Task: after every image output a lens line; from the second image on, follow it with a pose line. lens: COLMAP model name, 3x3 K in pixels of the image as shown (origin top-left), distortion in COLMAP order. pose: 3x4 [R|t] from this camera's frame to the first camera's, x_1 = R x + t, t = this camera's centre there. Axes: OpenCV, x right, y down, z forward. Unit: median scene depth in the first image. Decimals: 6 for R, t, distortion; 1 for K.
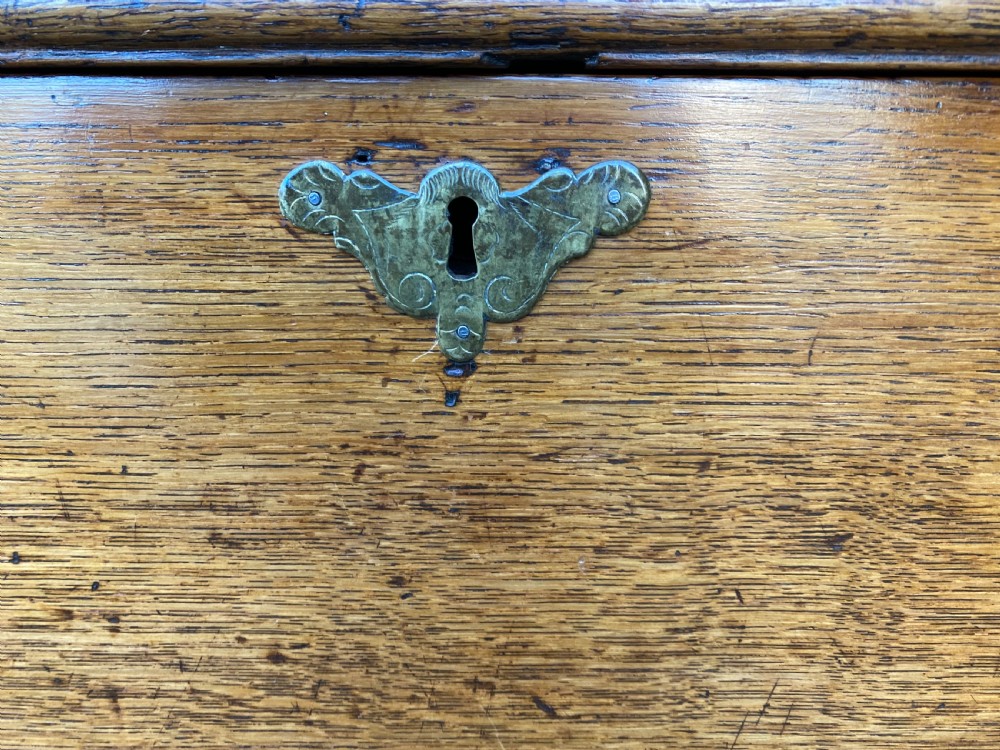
lens RADIAL K [[765.1, 0, 493.4], [0, 765.1, 375.4], [0, 0, 1]] dist [0.020327, -0.011998]
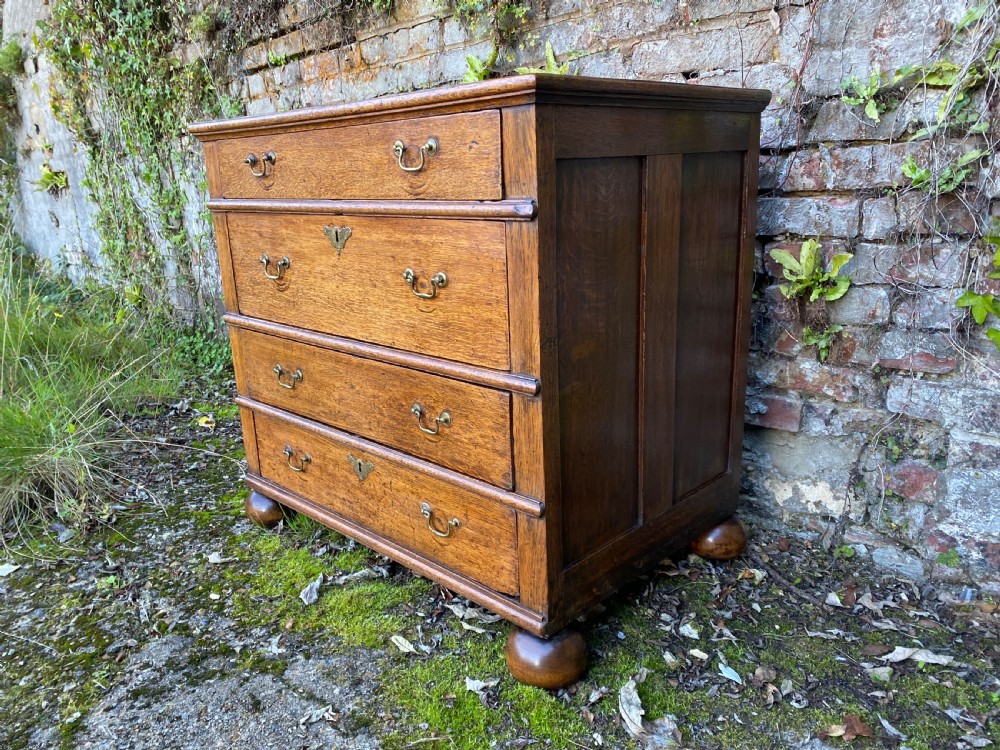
lens RADIAL K [[765.1, 0, 499.5], [0, 765.1, 385.9], [0, 0, 1]] dist [0.020327, -0.011998]
pose [[0.715077, 0.164850, -0.679331, 5.930939], [-0.123881, 0.986299, 0.108941, 0.223139], [0.687982, 0.006255, 0.725701, -3.087969]]
